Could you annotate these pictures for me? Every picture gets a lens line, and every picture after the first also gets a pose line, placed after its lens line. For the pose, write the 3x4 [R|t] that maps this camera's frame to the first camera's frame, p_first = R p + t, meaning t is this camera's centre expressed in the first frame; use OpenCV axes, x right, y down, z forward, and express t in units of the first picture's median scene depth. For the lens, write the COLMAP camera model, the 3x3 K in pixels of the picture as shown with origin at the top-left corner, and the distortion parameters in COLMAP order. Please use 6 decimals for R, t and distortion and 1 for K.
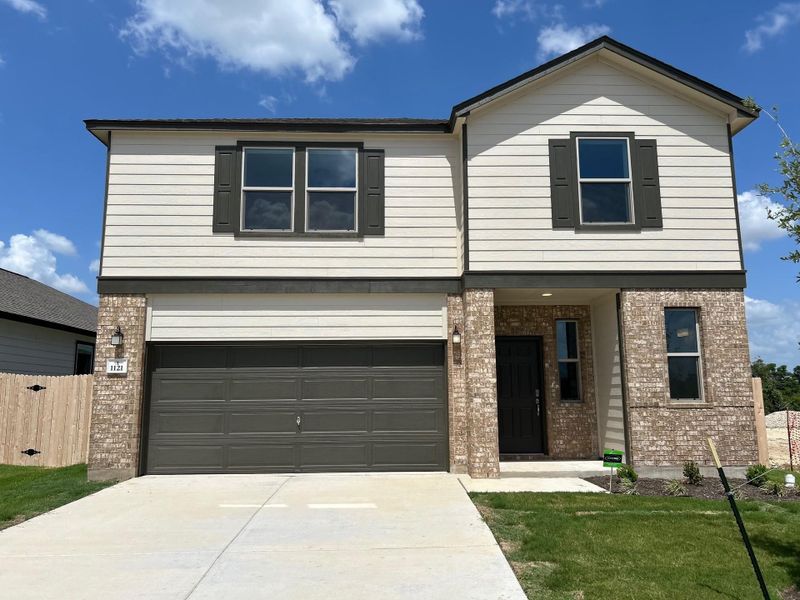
lens RADIAL K [[618.0, 0, 400.0], [0, 618.0, 300.0], [0, 0, 1]] dist [0.087347, -0.168214]
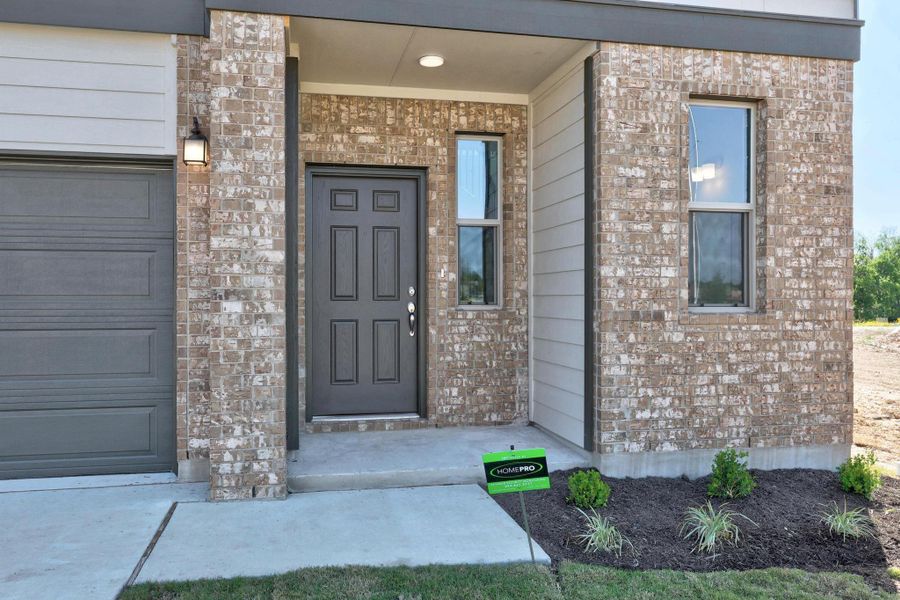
lens RADIAL K [[724.4, 0, 452.8], [0, 724.4, 298.9], [0, 0, 1]] dist [-0.005125, -0.002103]
pose [[0.983404, 0.006380, 0.181316, 0.172978], [-0.034629, 0.987609, 0.153069, 0.080683], [-0.178093, -0.156807, 0.971439, 0.522683]]
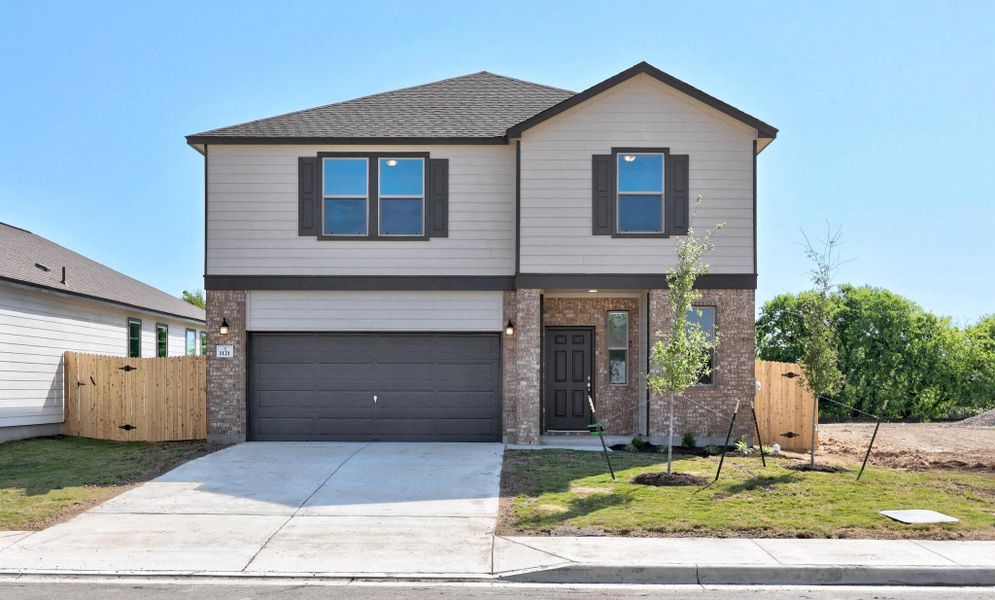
lens RADIAL K [[1157.3, 0, 494.6], [0, 1157.3, 407.3], [0, 0, 1]] dist [-0.006524, -0.000843]
pose [[0.999109, 0.009893, -0.041026, 0.156953], [-0.002650, 0.984920, 0.172989, -0.175552], [0.042119, -0.172726, 0.984069, -1.187674]]
